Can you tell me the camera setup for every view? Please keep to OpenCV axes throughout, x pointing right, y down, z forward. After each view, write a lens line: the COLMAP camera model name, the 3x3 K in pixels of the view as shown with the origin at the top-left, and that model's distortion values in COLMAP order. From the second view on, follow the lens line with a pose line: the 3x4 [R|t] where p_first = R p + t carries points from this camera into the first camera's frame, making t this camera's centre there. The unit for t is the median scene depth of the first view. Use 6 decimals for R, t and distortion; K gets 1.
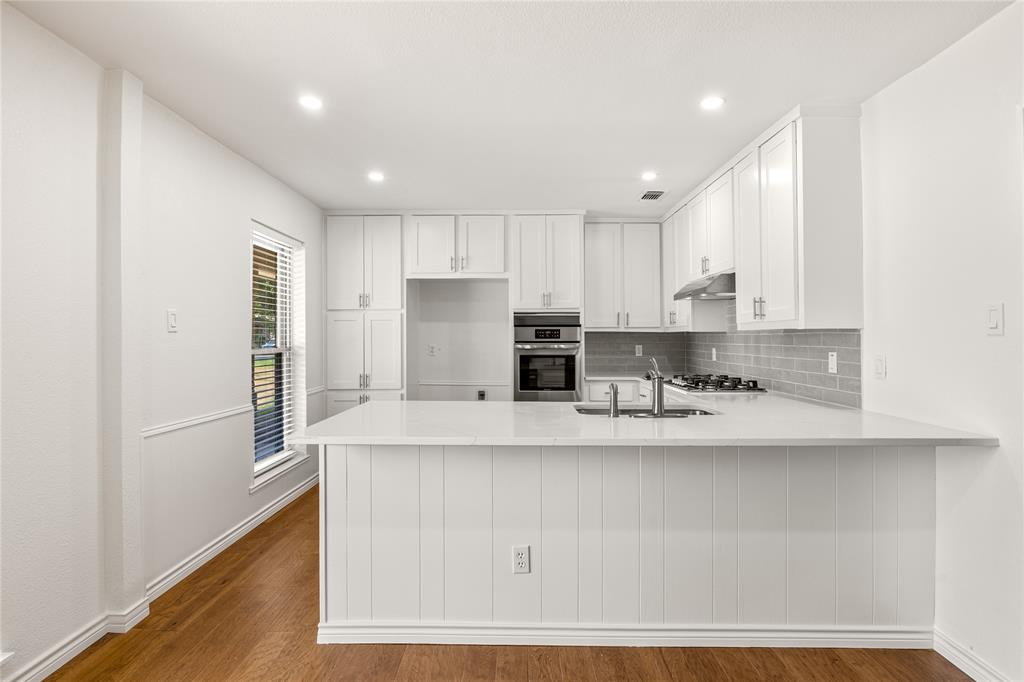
lens RADIAL K [[529.5, 0, 509.9], [0, 529.5, 327.2], [0, 0, 1]] dist [-0.004644, -0.001134]
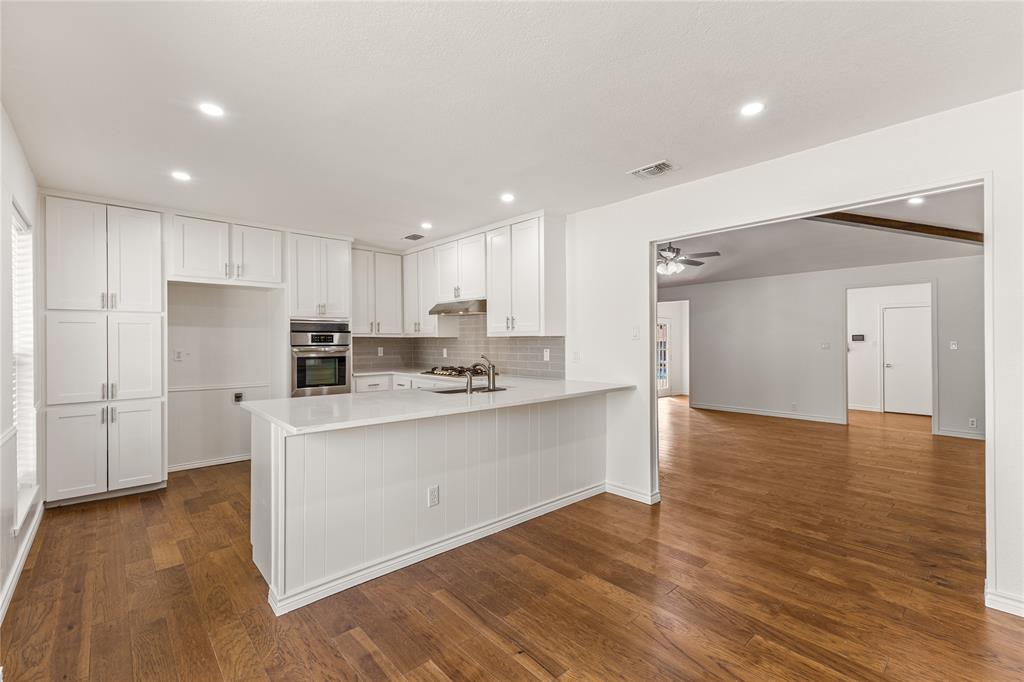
lens RADIAL K [[440.0, 0, 510.5], [0, 440.0, 338.6], [0, 0, 1]] dist [0.011510, -0.001277]
pose [[0.736158, 0.001938, 0.676807, -0.285531], [-0.010409, 0.999910, 0.008458, -0.000196], [-0.676730, -0.013271, 0.736112, -0.006713]]
